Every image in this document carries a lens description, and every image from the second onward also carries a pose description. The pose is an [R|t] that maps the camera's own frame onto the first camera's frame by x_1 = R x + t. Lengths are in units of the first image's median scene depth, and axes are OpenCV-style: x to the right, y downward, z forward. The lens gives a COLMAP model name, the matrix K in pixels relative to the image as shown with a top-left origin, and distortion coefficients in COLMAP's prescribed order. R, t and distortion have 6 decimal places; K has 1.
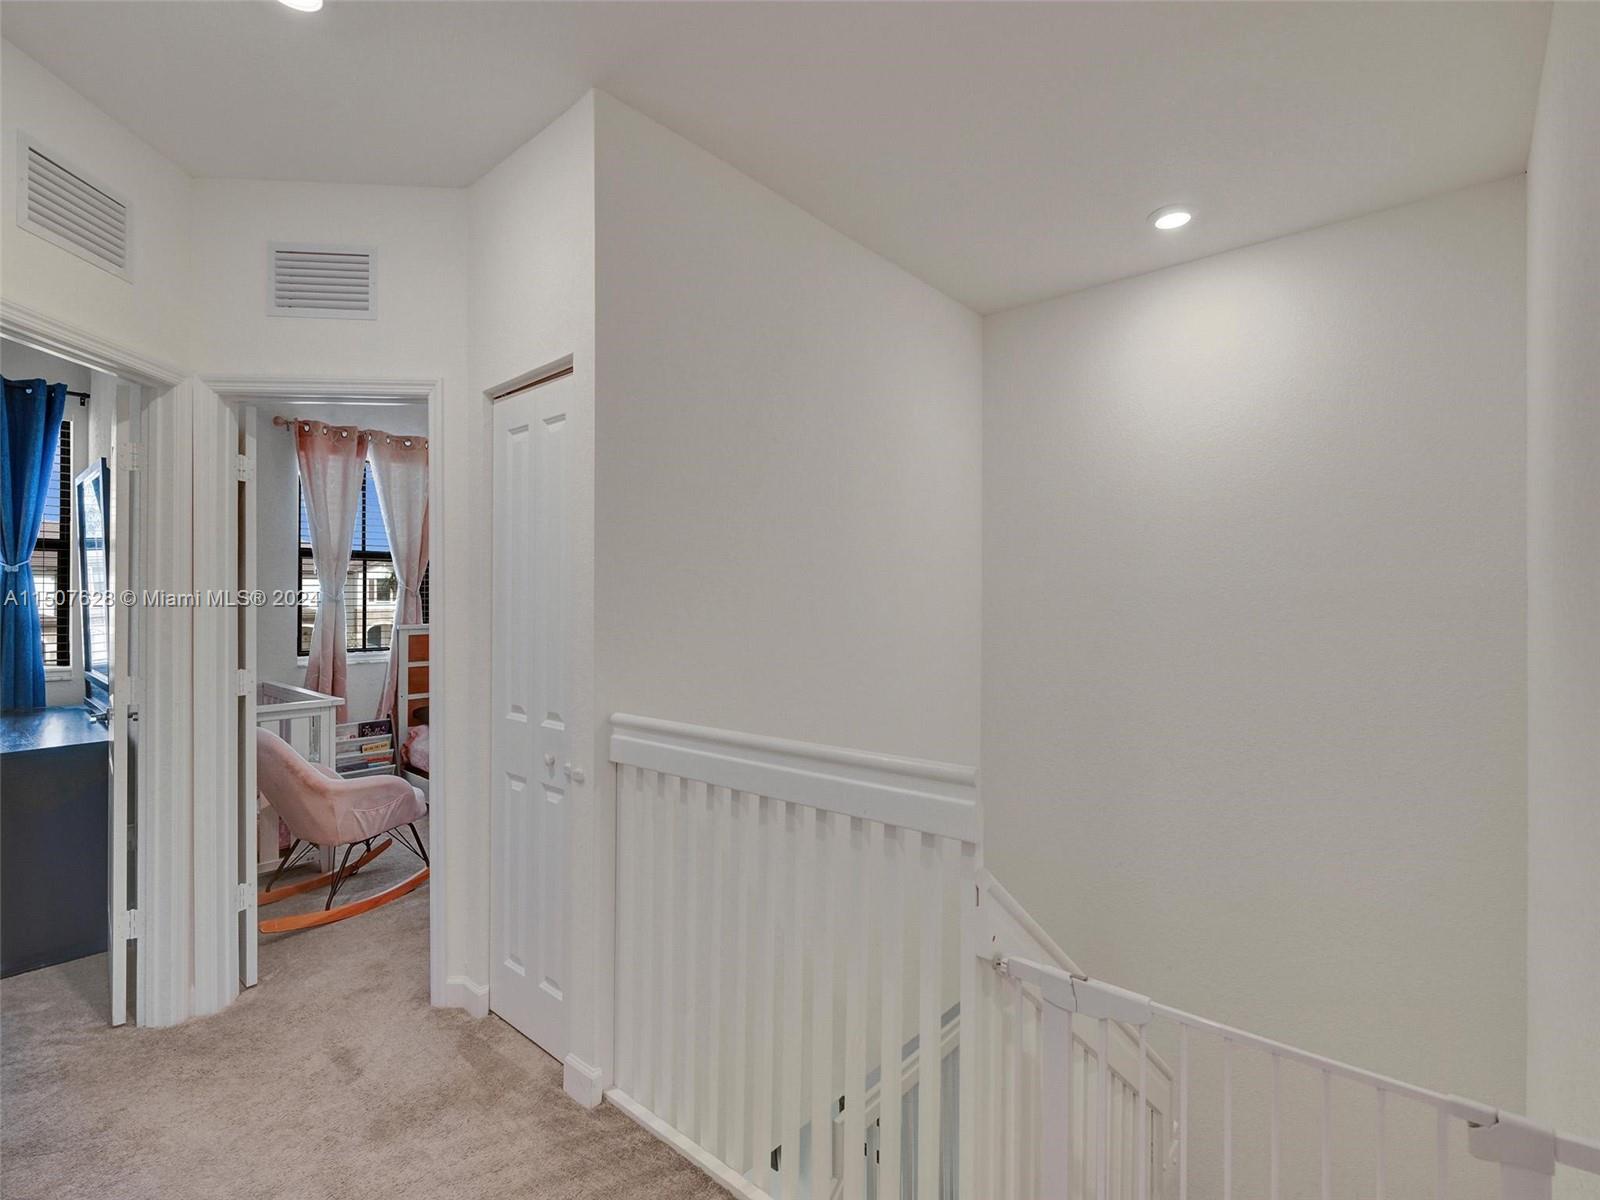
lens RADIAL K [[753.1, 0, 804.1], [0, 753.1, 599.3], [0, 0, 1]] dist [-0.003157, 0.000057]
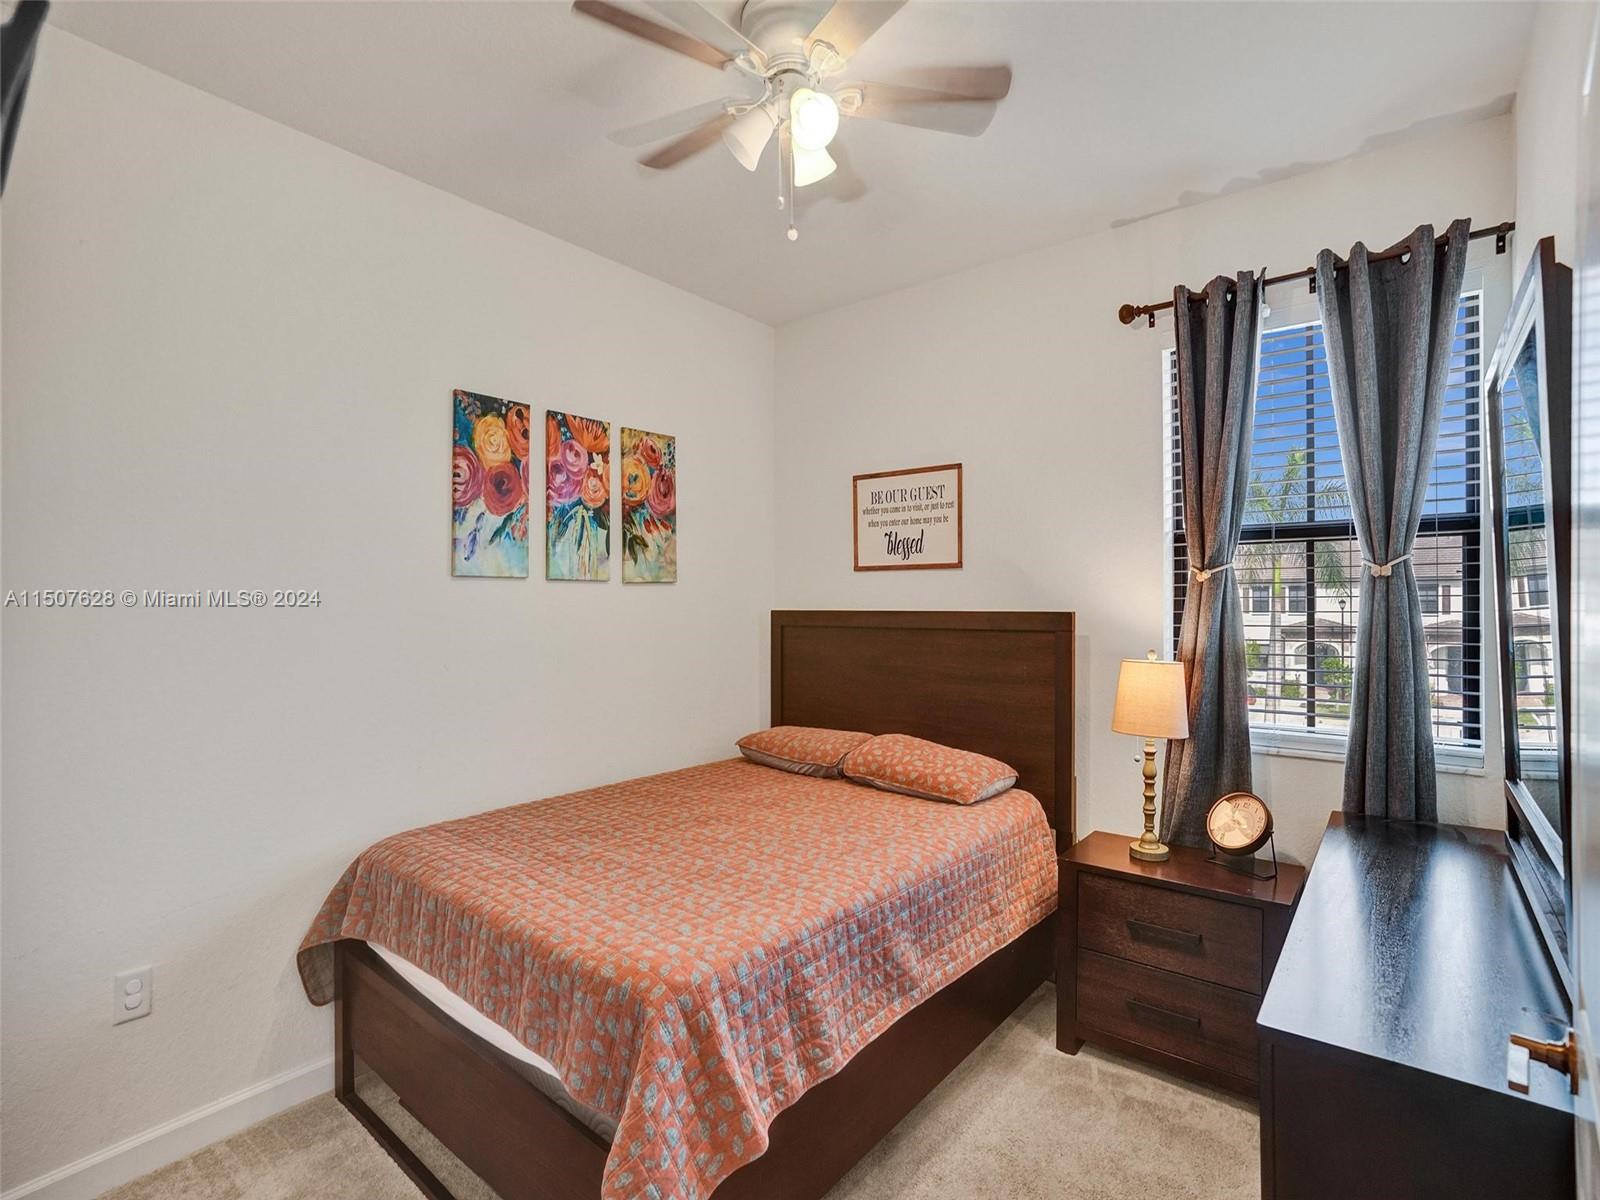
lens RADIAL K [[753.1, 0, 804.1], [0, 753.1, 599.3], [0, 0, 1]] dist [-0.003157, 0.000057]
pose [[0.046961, -0.007778, -0.998866, -0.719312], [0.001659, 0.999969, -0.007709, -0.021632], [0.998895, -0.001295, 0.046973, 0.762380]]
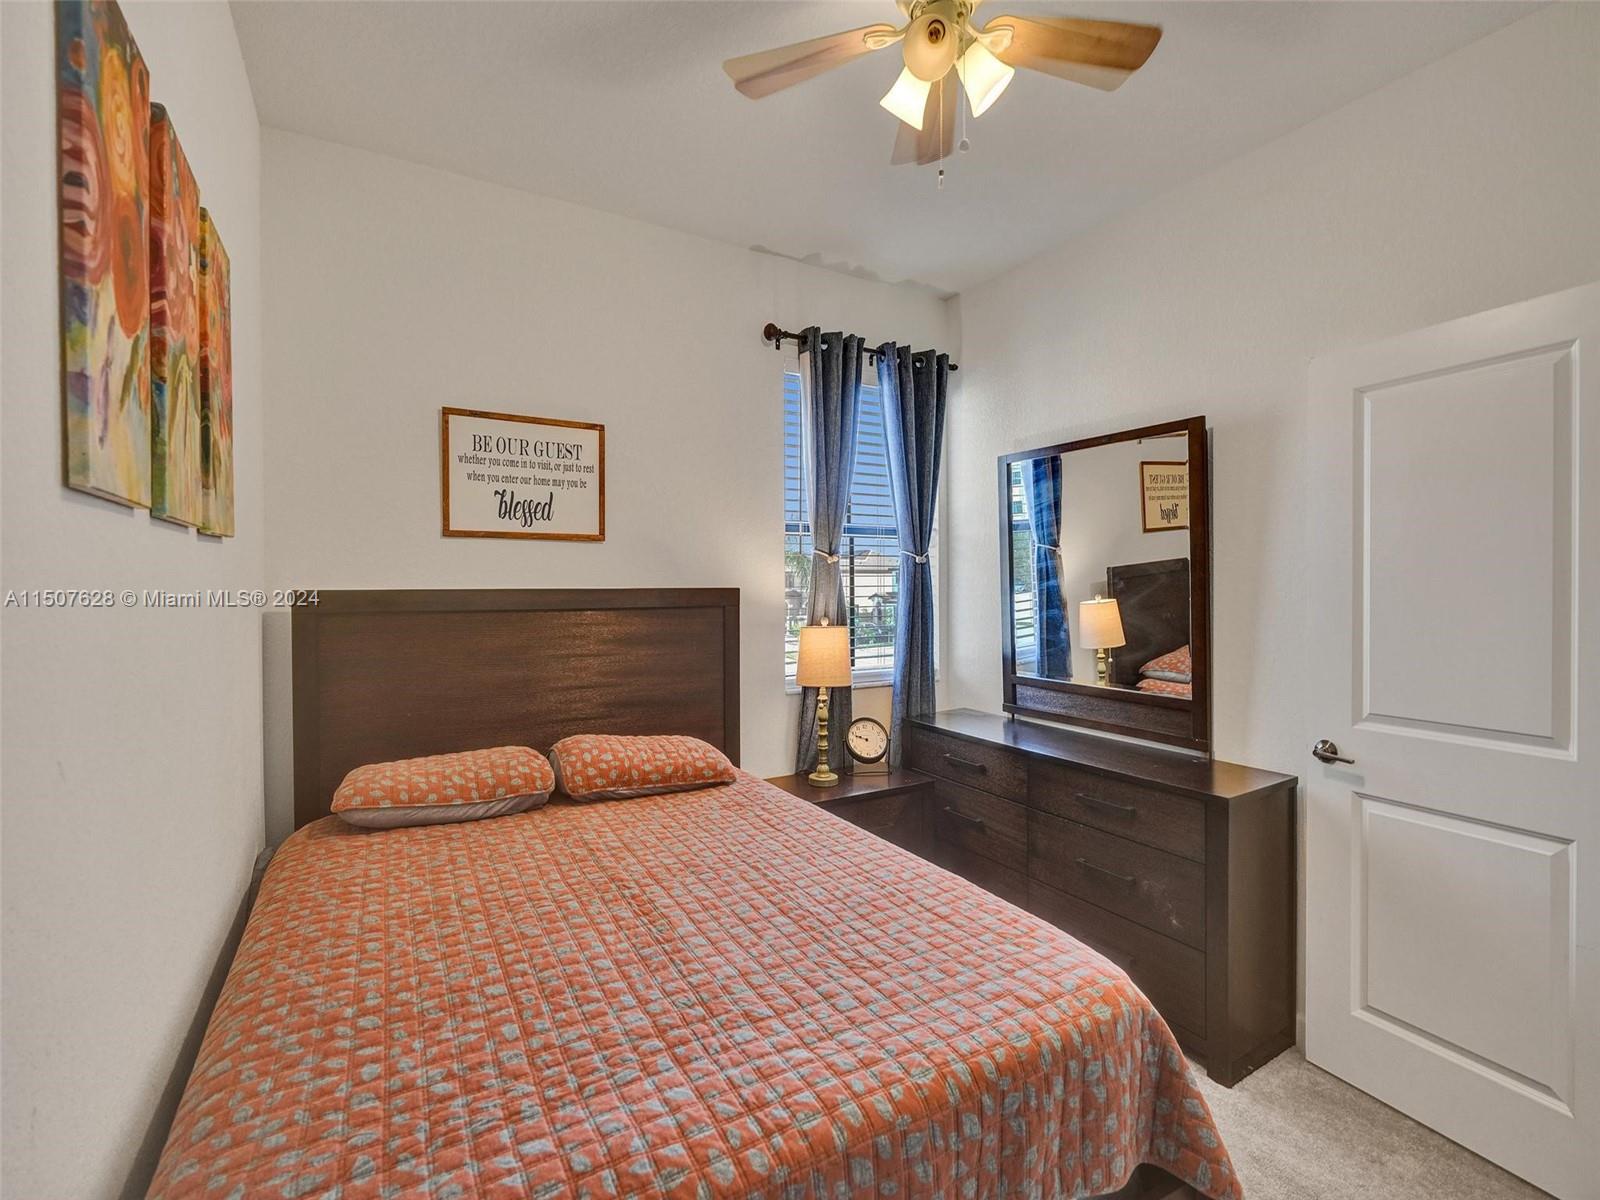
lens RADIAL K [[711.7, 0, 800.0], [0, 711.7, 600.0], [0, 0, 1]] dist [-0.012976, 0.000708]
pose [[0.939177, -0.001181, -0.343432, -1.276539], [0.007449, 0.999829, 0.016931, -0.011025], [0.343353, -0.018459, 0.939025, 0.213112]]
